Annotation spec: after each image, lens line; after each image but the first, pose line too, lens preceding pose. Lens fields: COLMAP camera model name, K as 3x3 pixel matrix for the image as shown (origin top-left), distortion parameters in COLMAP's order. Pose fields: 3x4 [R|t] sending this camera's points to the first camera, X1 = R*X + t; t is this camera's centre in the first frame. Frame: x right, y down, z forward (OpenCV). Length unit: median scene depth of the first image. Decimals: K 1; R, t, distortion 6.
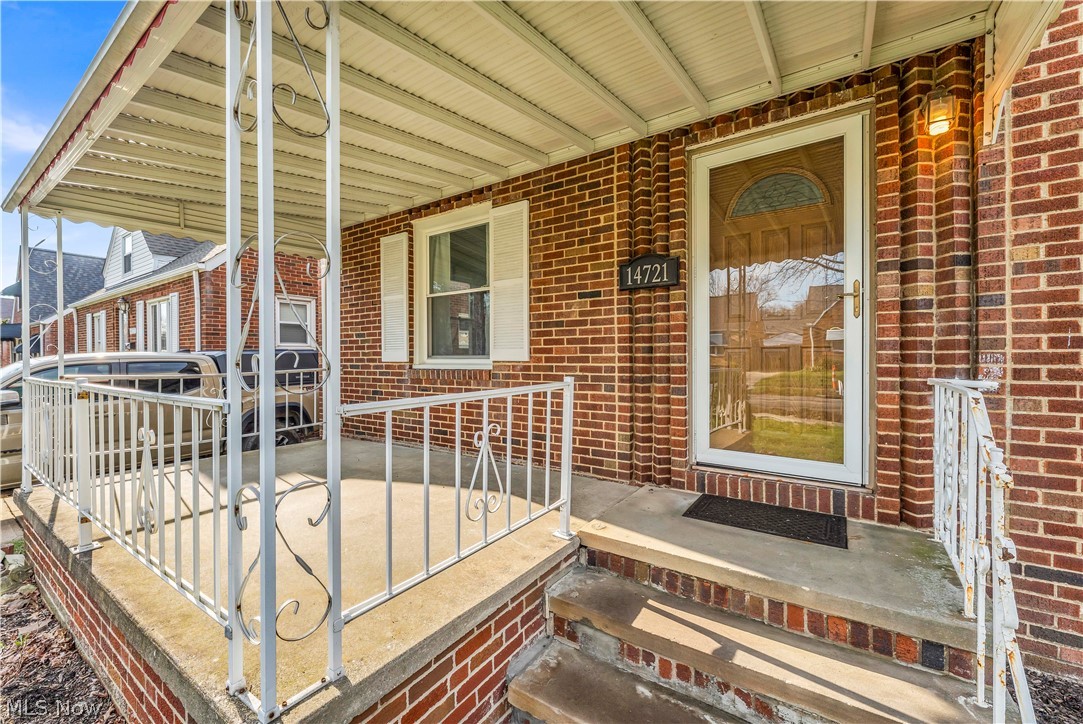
lens RADIAL K [[443.5, 0, 541.5], [0, 443.5, 362.0], [0, 0, 1]] dist [-0.001332, -0.000395]
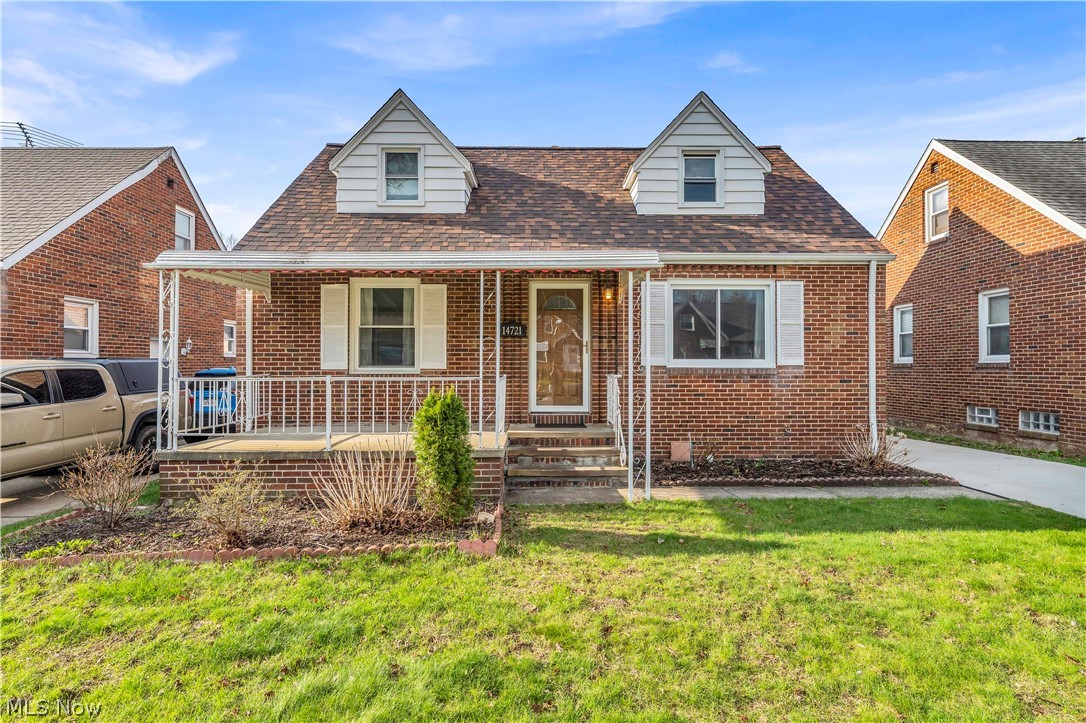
lens RADIAL K [[555.0, 0, 543.0], [0, 555.0, 361.5], [0, 0, 1]] dist [-0.015698, -0.000257]
pose [[0.815745, 0.008312, 0.578352, -1.567209], [0.001559, 0.999862, -0.016569, 0.009424], [-0.578410, 0.014418, 0.815619, -1.732243]]
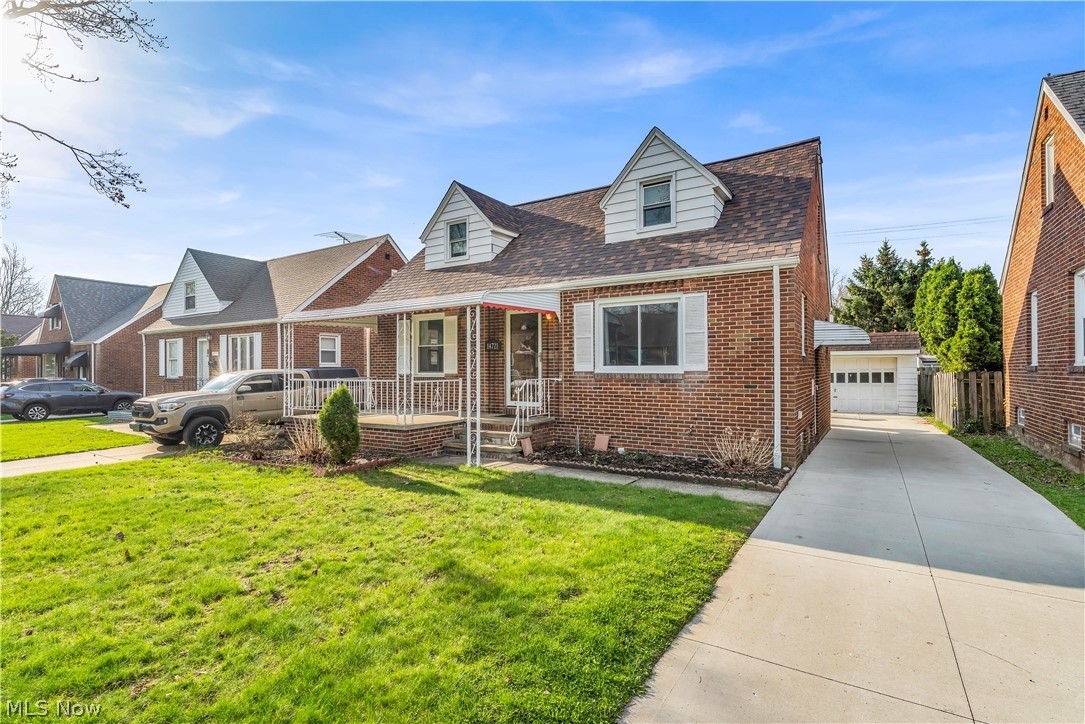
lens RADIAL K [[508.7, 0, 547.4], [0, 508.7, 373.3], [0, 0, 1]] dist [-0.001137, -0.000115]
pose [[0.999047, 0.000312, 0.043641, 0.577594], [-0.000241, 0.999999, -0.001616, -0.001055], [-0.043642, 0.001603, 0.999046, -3.215992]]
